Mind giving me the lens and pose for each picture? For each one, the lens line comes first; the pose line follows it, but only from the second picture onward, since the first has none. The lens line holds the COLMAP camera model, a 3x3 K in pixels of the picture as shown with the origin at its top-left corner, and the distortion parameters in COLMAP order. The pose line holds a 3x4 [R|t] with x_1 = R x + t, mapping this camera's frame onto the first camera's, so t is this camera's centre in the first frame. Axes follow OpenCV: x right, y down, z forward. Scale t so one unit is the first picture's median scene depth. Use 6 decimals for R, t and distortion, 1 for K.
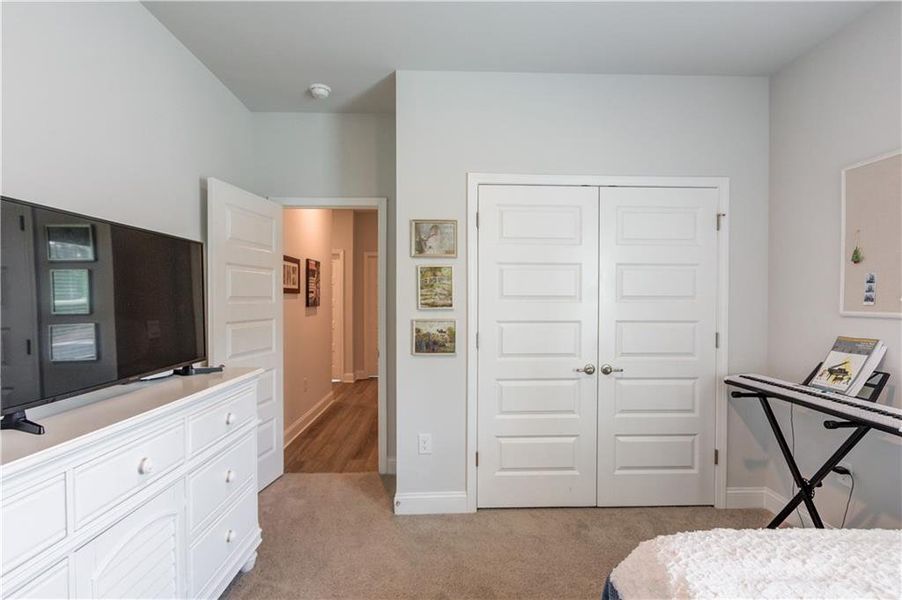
lens RADIAL K [[433.6, 0, 451.3], [0, 433.6, 302.7], [0, 0, 1]] dist [-0.018298, 0.012535]
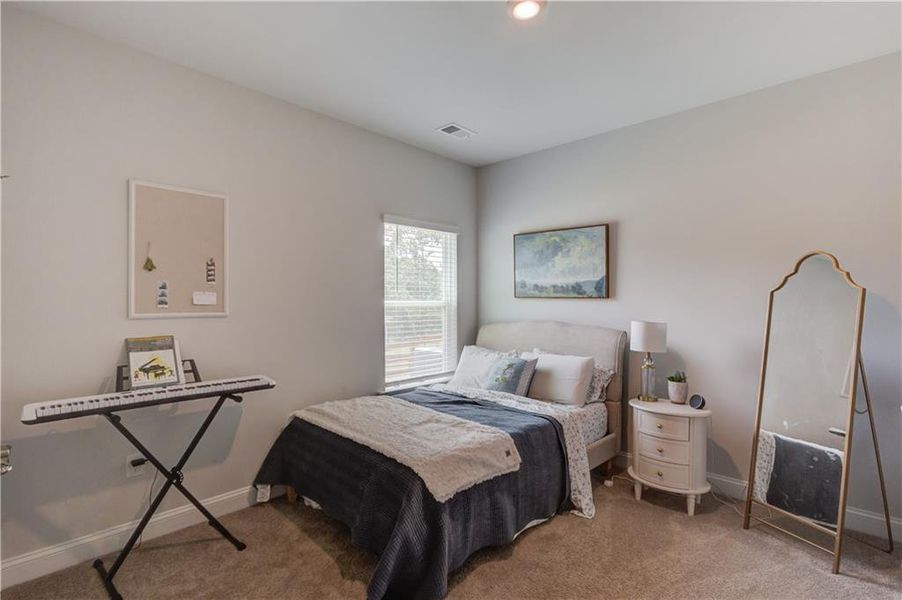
lens RADIAL K [[433.6, 0, 451.3], [0, 433.6, 302.7], [0, 0, 1]] dist [-0.018298, 0.012535]
pose [[-0.708592, -0.002124, 0.705615, -0.436762], [0.011761, 0.999821, 0.014821, -0.016242], [-0.705520, 0.018801, -0.708440, 1.274703]]
